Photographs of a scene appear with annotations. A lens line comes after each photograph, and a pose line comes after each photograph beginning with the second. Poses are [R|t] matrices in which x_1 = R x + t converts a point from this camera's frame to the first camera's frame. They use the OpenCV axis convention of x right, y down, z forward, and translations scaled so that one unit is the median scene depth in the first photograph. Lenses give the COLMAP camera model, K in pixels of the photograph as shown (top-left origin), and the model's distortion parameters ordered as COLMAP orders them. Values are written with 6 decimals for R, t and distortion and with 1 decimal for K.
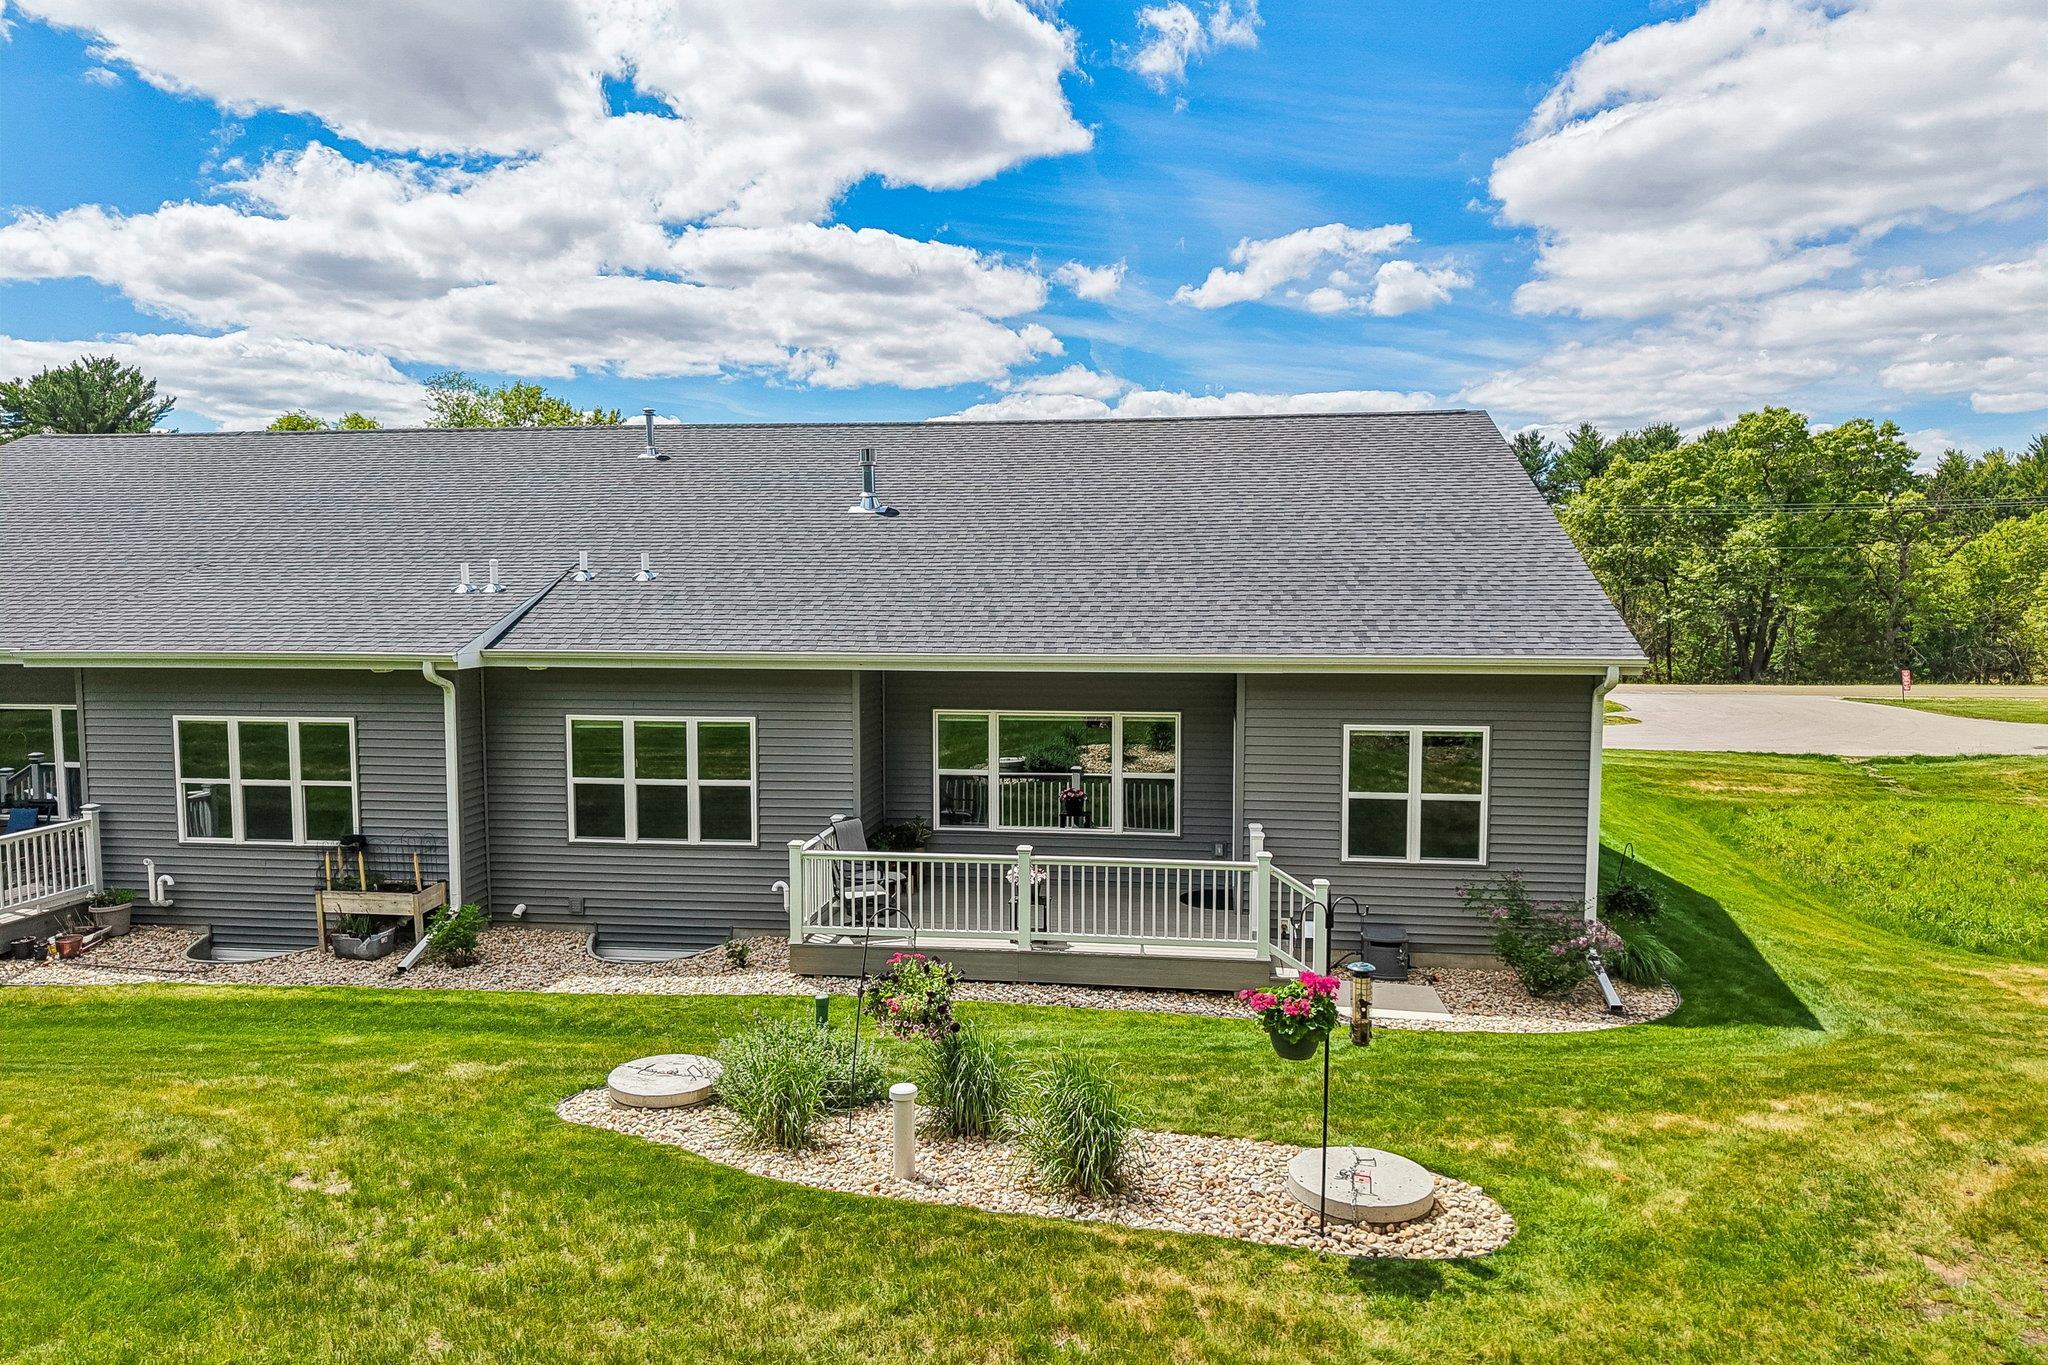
lens RADIAL K [[1381.7, 0, 1011.0], [0, 1381.7, 699.5], [0, 0, 1]] dist [0.013317, -0.012653]
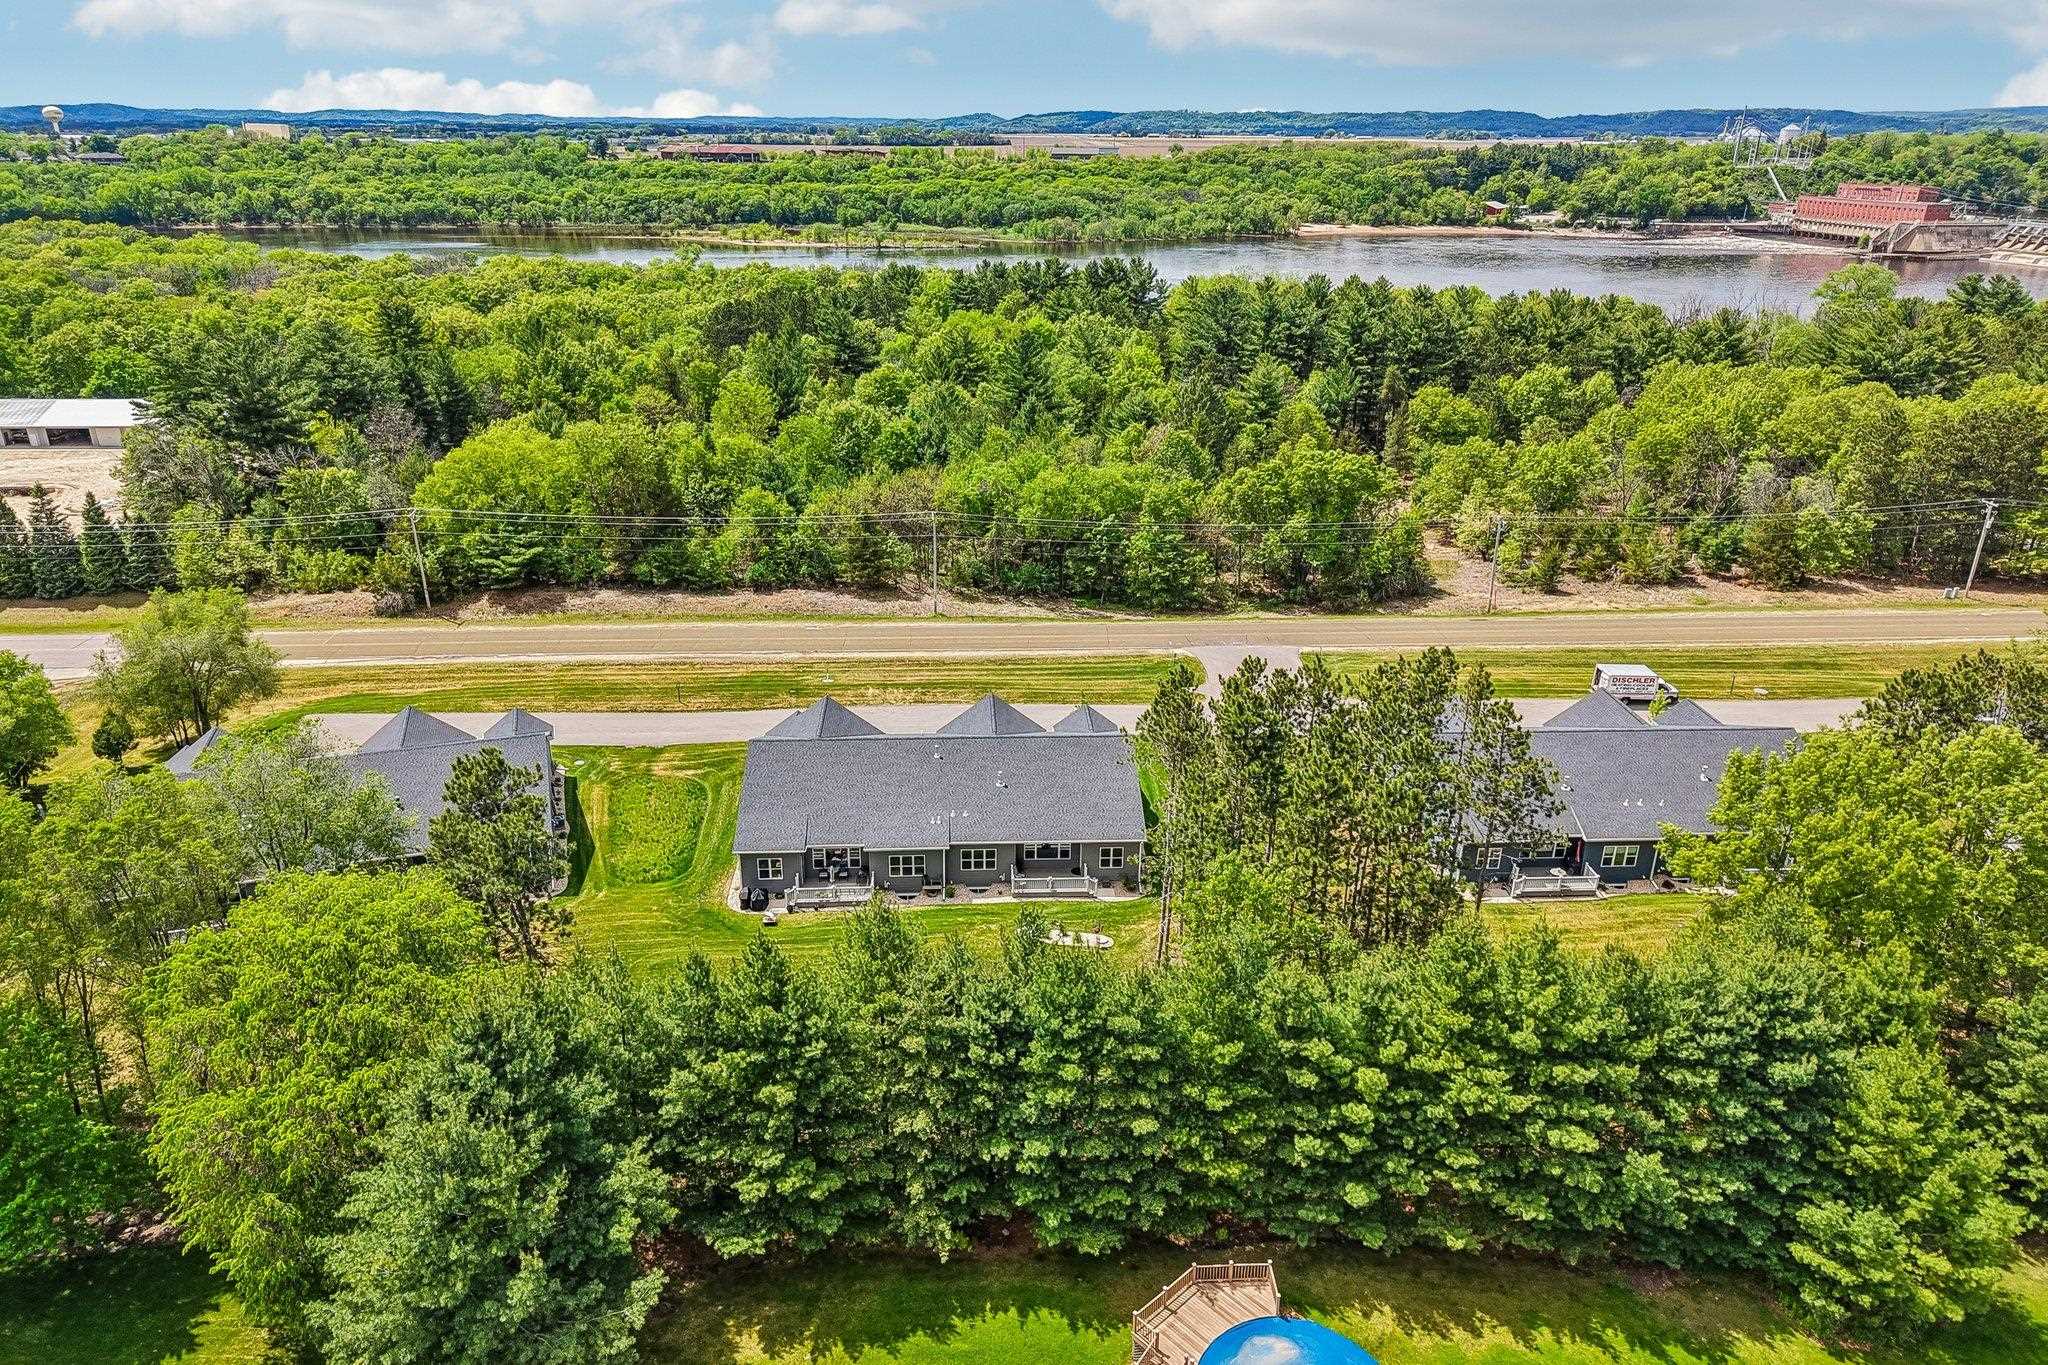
lens RADIAL K [[1381.7, 0, 1018.3], [0, 1381.7, 680.7], [0, 0, 1]] dist [0.013317, -0.012653]
pose [[0.983375, -0.058031, 0.172064, -0.996660], [0.005111, 0.956029, 0.293227, -2.218155], [-0.181514, -0.287473, 0.940432, -3.964154]]
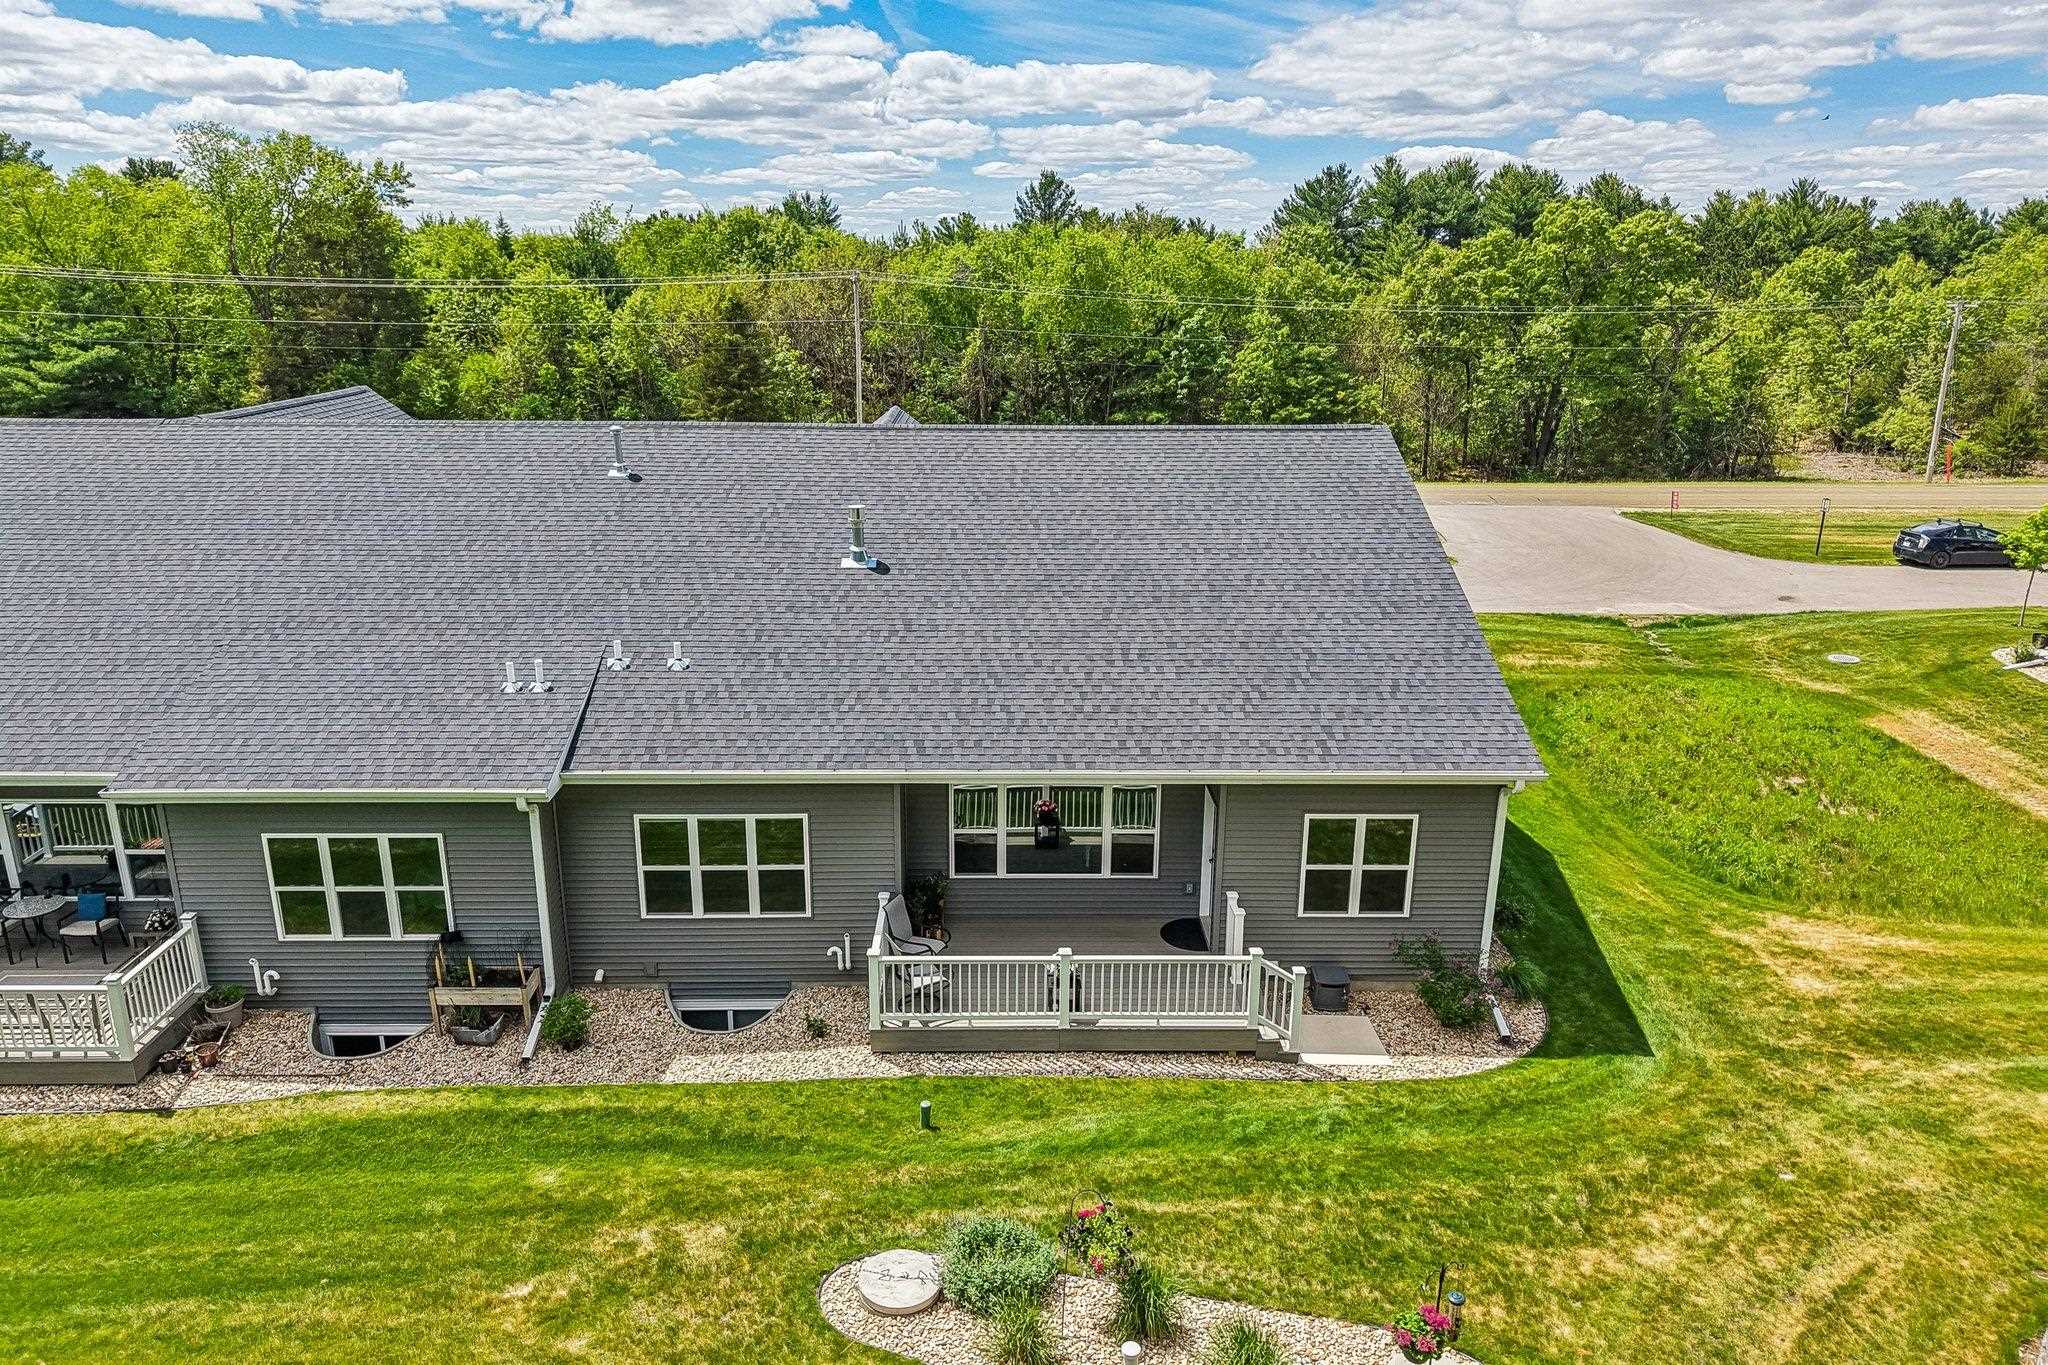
lens RADIAL K [[1381.7, 0, 1013.2], [0, 1381.7, 704.5], [0, 0, 1]] dist [0.013317, -0.012653]
pose [[0.988383, -0.037925, 0.147177, -0.178390], [0.004937, 0.975867, 0.218308, -0.321171], [-0.151904, -0.215045, 0.964718, -0.114361]]
